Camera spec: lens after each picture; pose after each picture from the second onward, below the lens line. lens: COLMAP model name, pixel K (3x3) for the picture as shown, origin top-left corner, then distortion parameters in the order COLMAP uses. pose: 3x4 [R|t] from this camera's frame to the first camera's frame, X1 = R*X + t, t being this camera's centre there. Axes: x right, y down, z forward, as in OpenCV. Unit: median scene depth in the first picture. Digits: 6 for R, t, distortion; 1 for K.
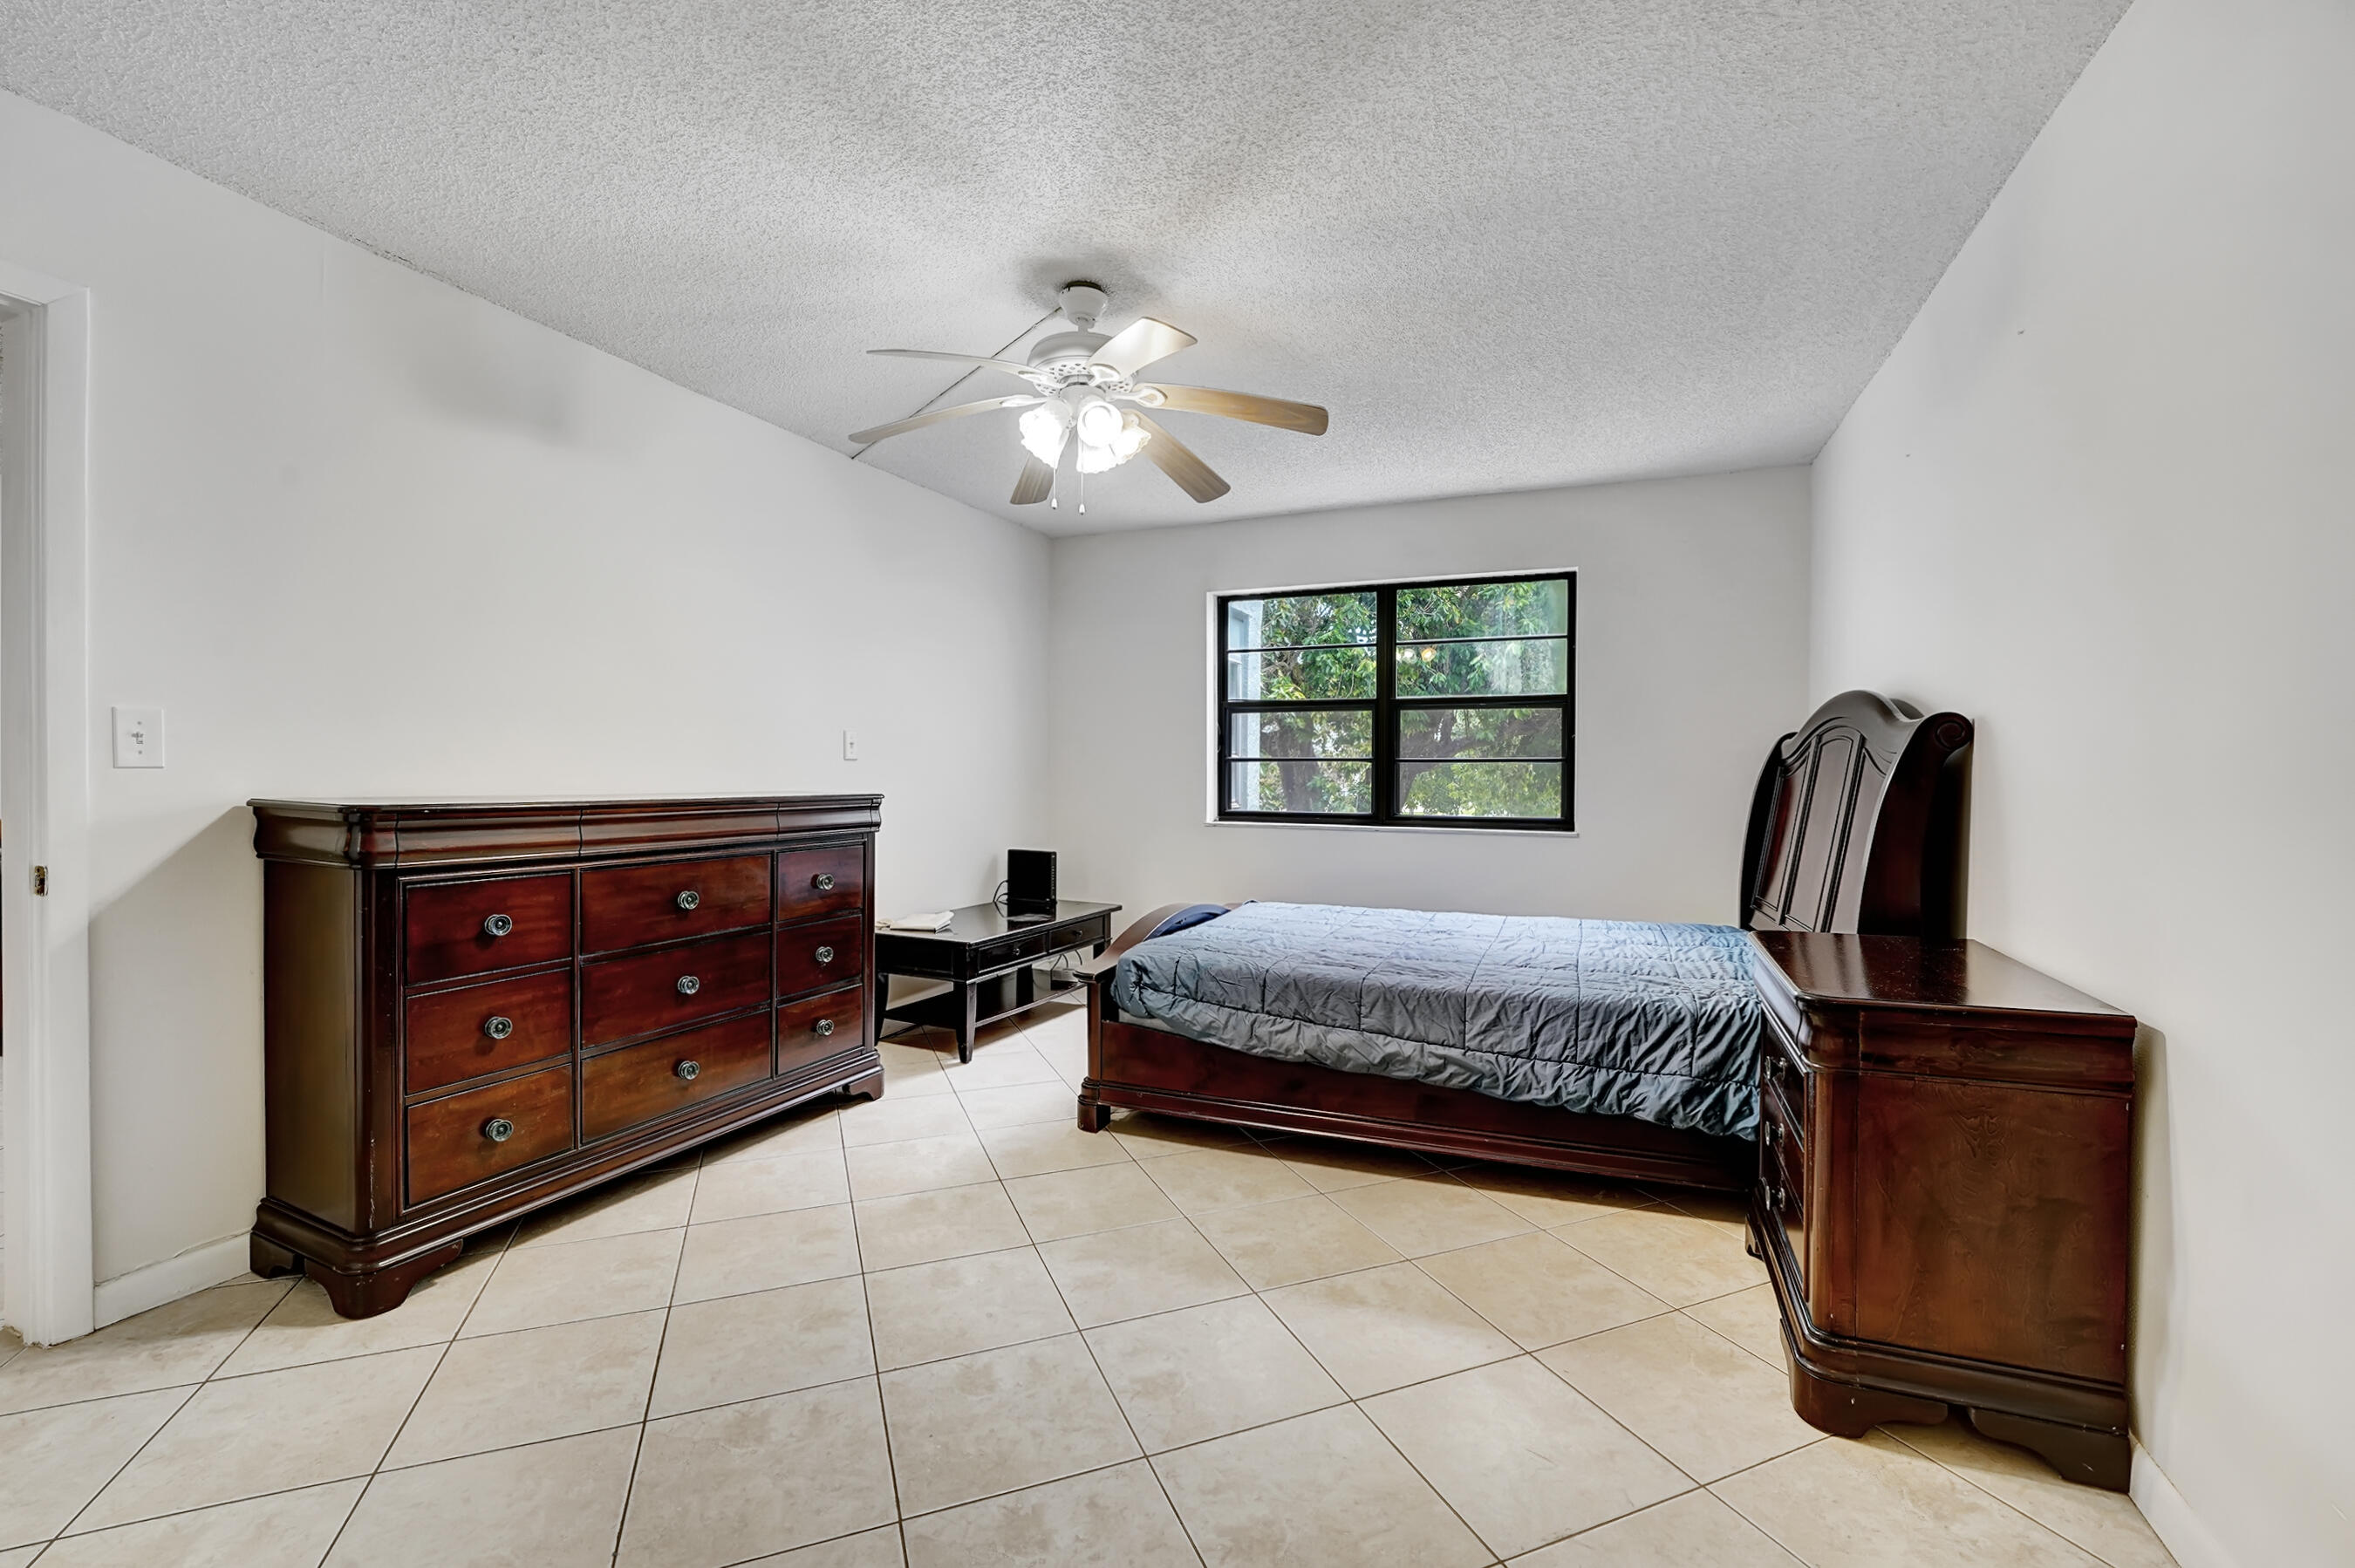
lens RADIAL K [[984.0, 0, 1156.2], [0, 984.0, 779.0], [0, 0, 1]] dist [-0.030086, 0.003913]
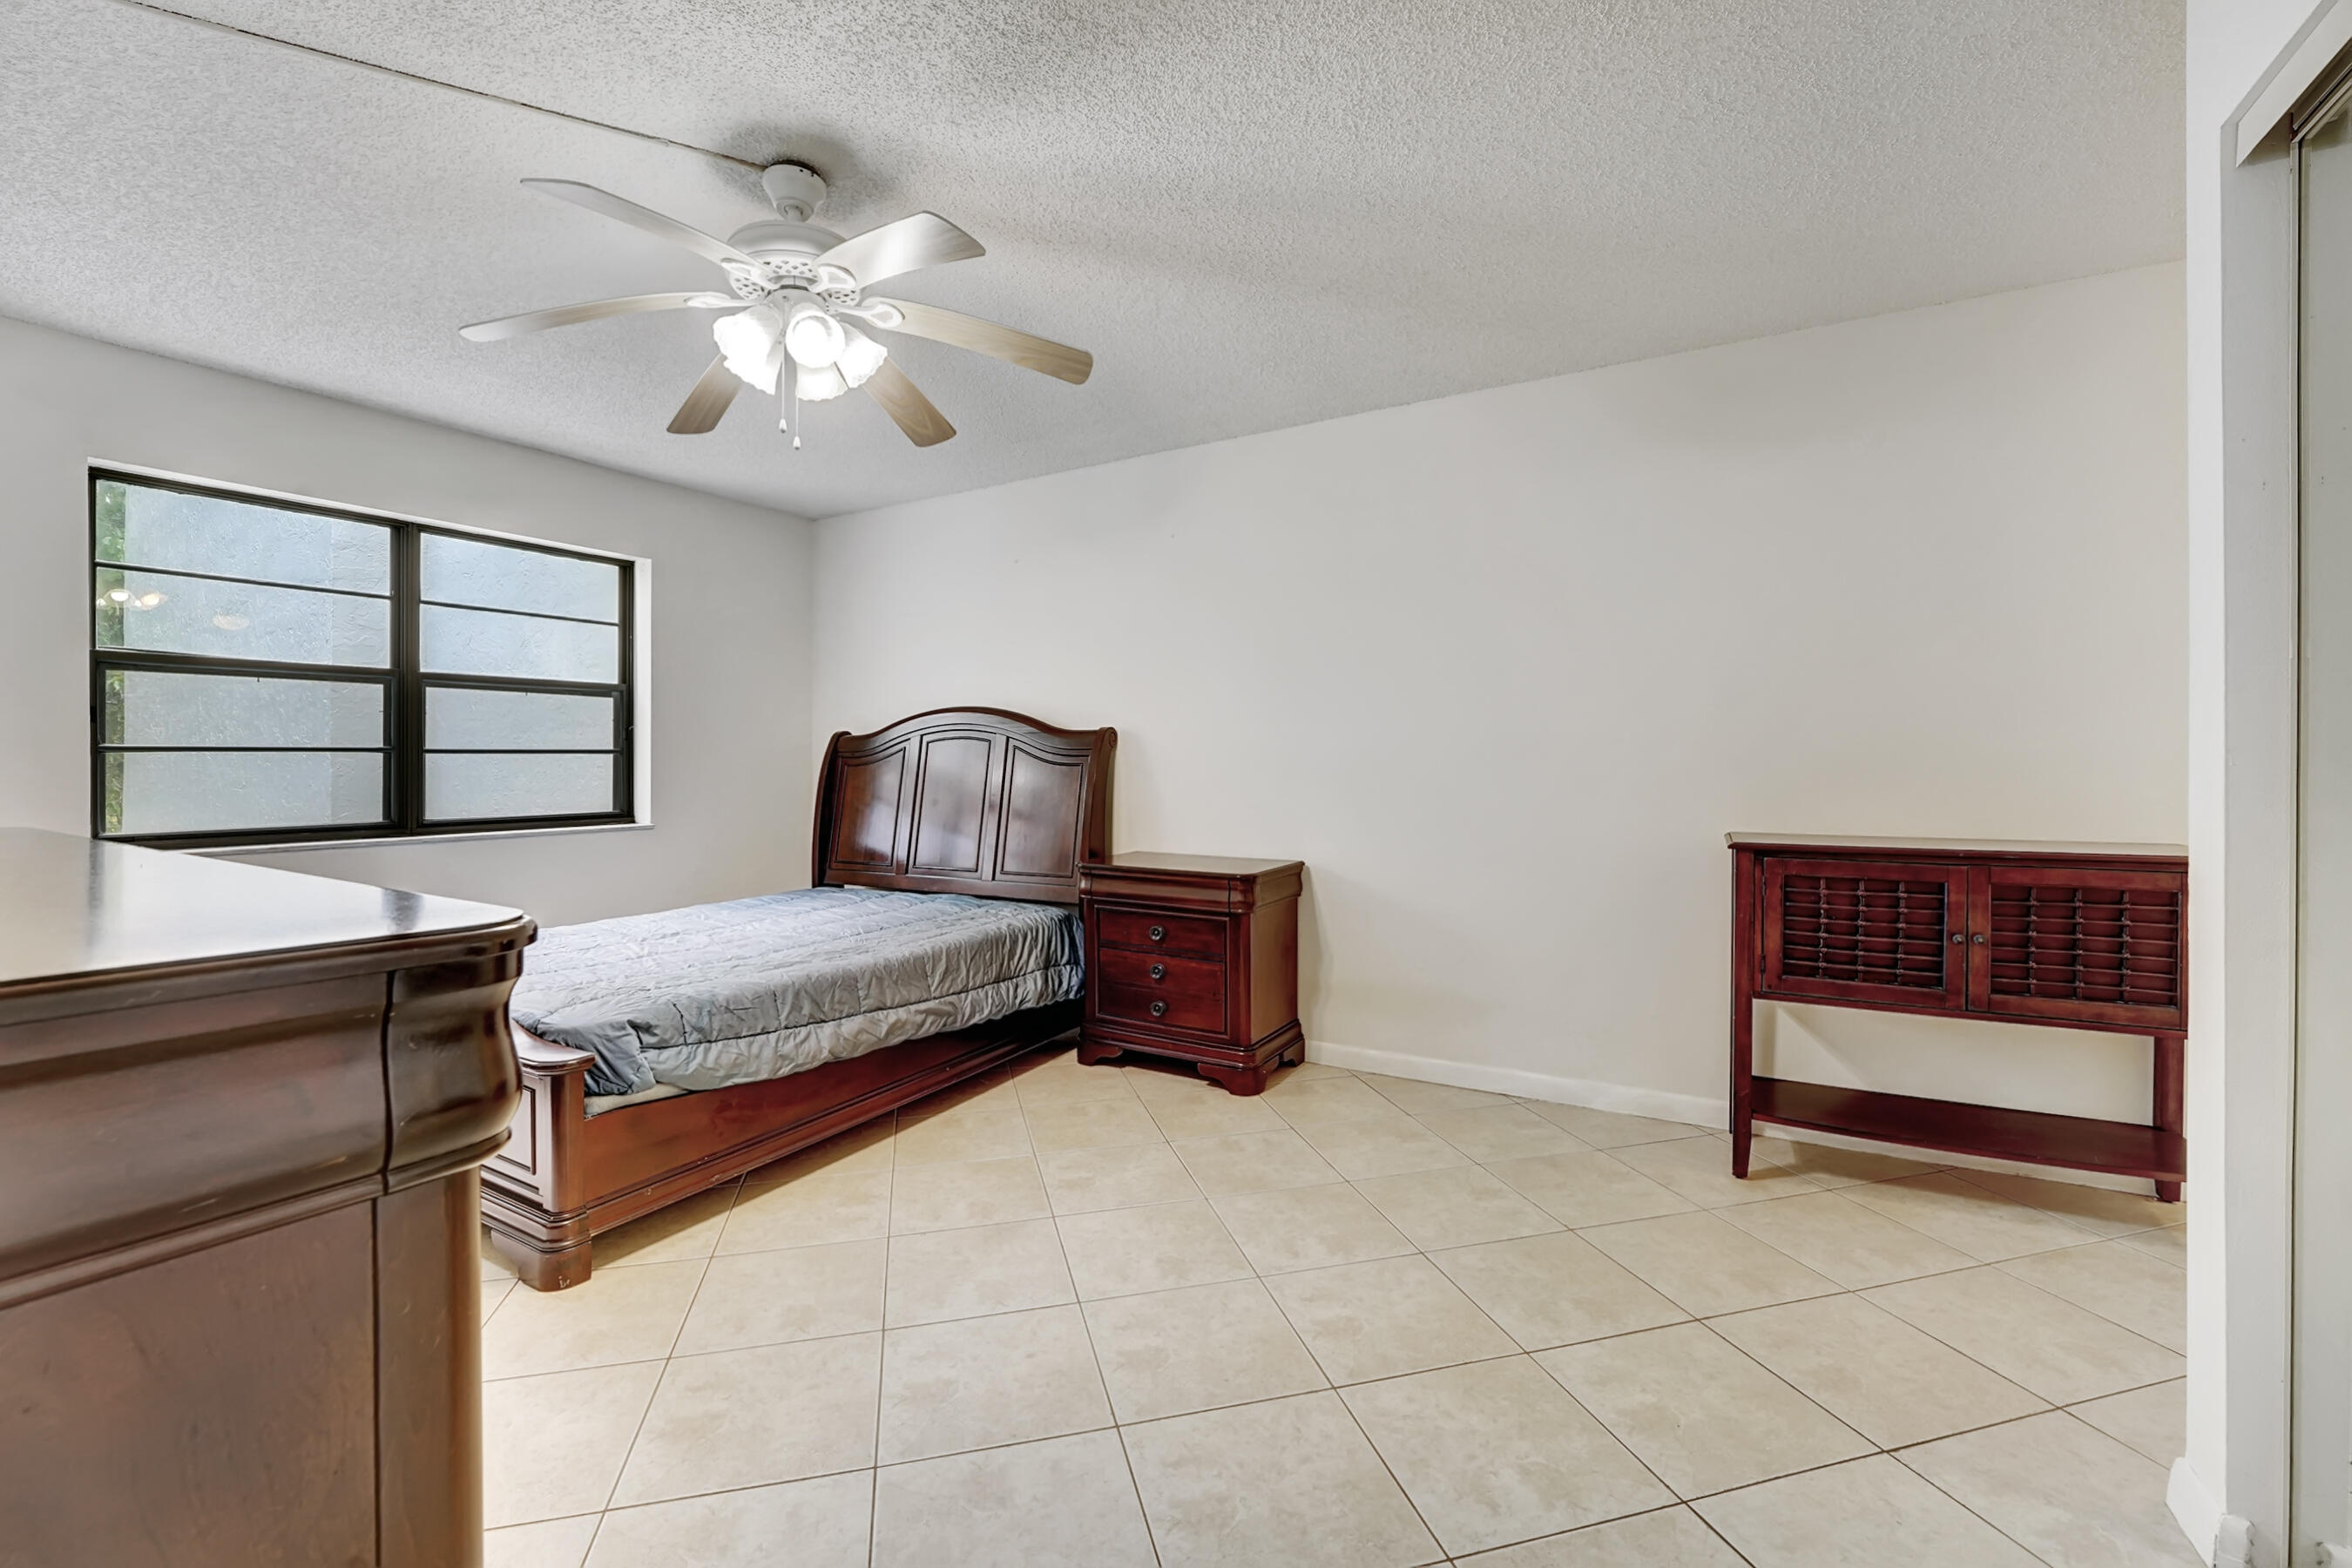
lens RADIAL K [[982.8, 0, 1175.0], [0, 982.8, 773.8], [0, 0, 1]] dist [-0.030086, 0.003913]
pose [[0.109085, -0.019789, 0.993835, -0.825685], [0.012151, 0.999754, 0.018573, -0.013287], [-0.993958, 0.010050, 0.109299, 0.588321]]
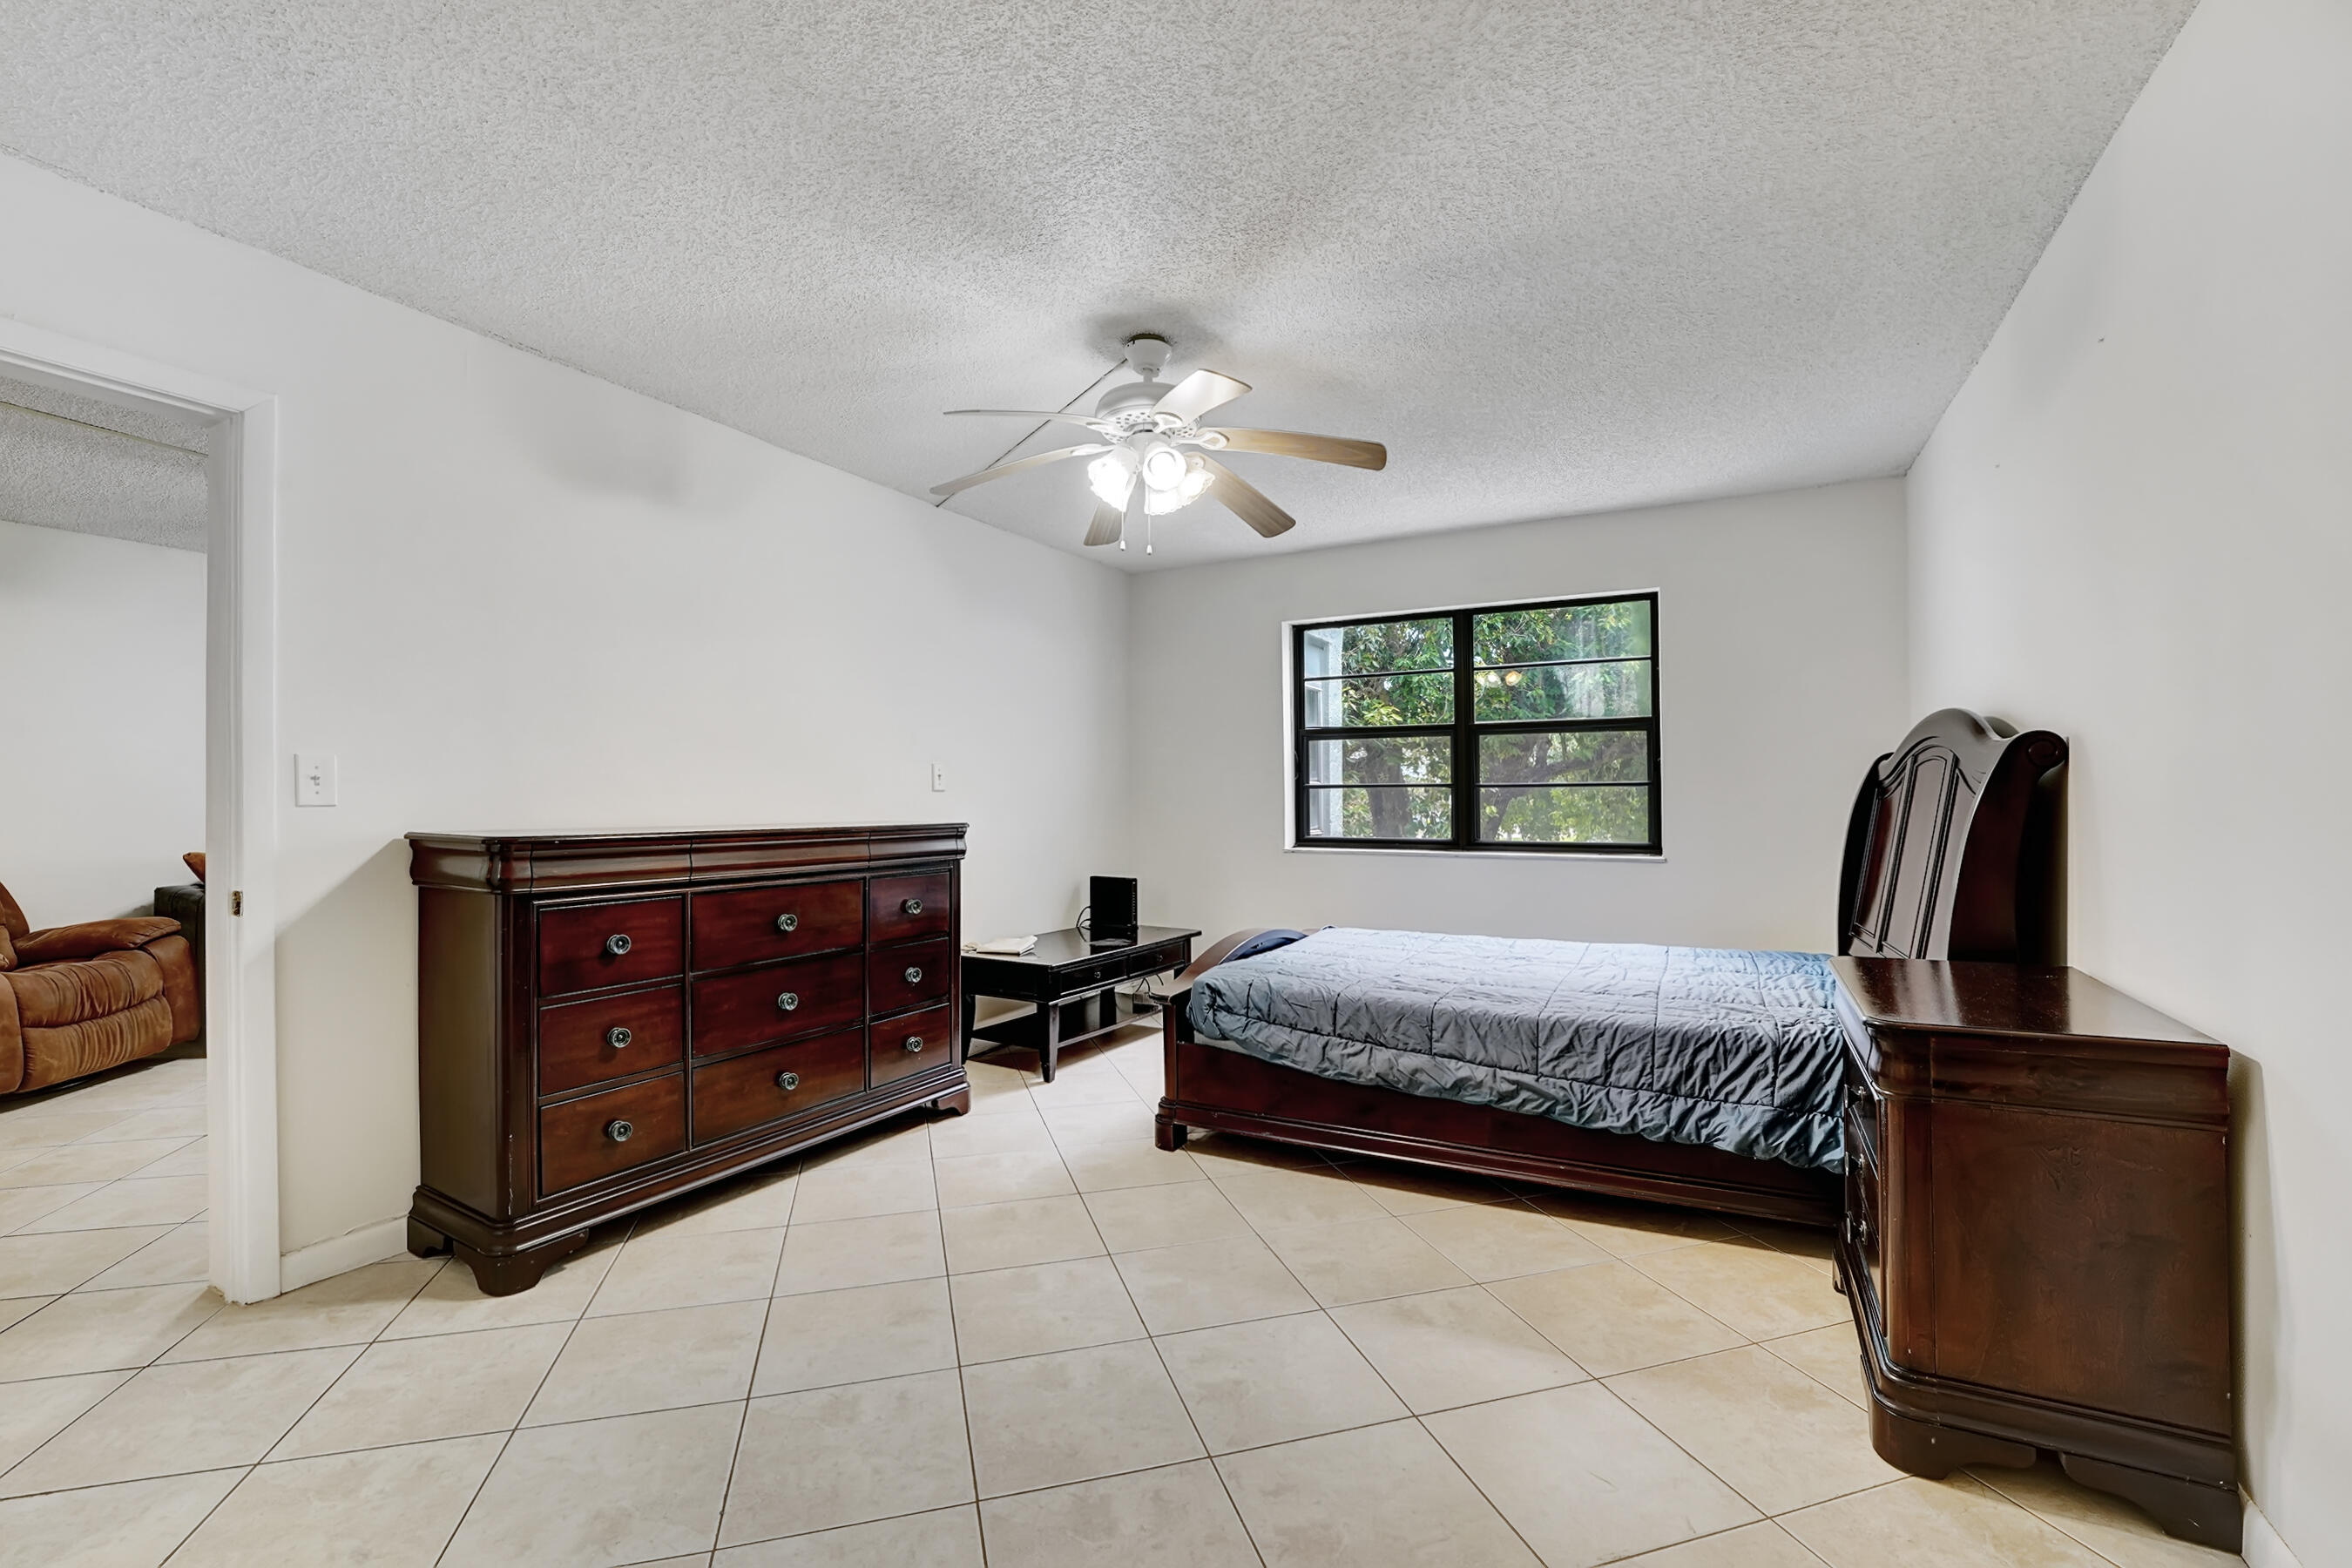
lens RADIAL K [[982.8, 0, 1153.4], [0, 982.8, 797.2], [0, 0, 1]] dist [-0.030086, 0.003913]
pose [[0.995687, -0.008201, -0.092415, 0.019355], [0.007434, 0.999935, -0.008640, -0.001549], [0.092480, 0.007916, 0.995683, -0.030057]]
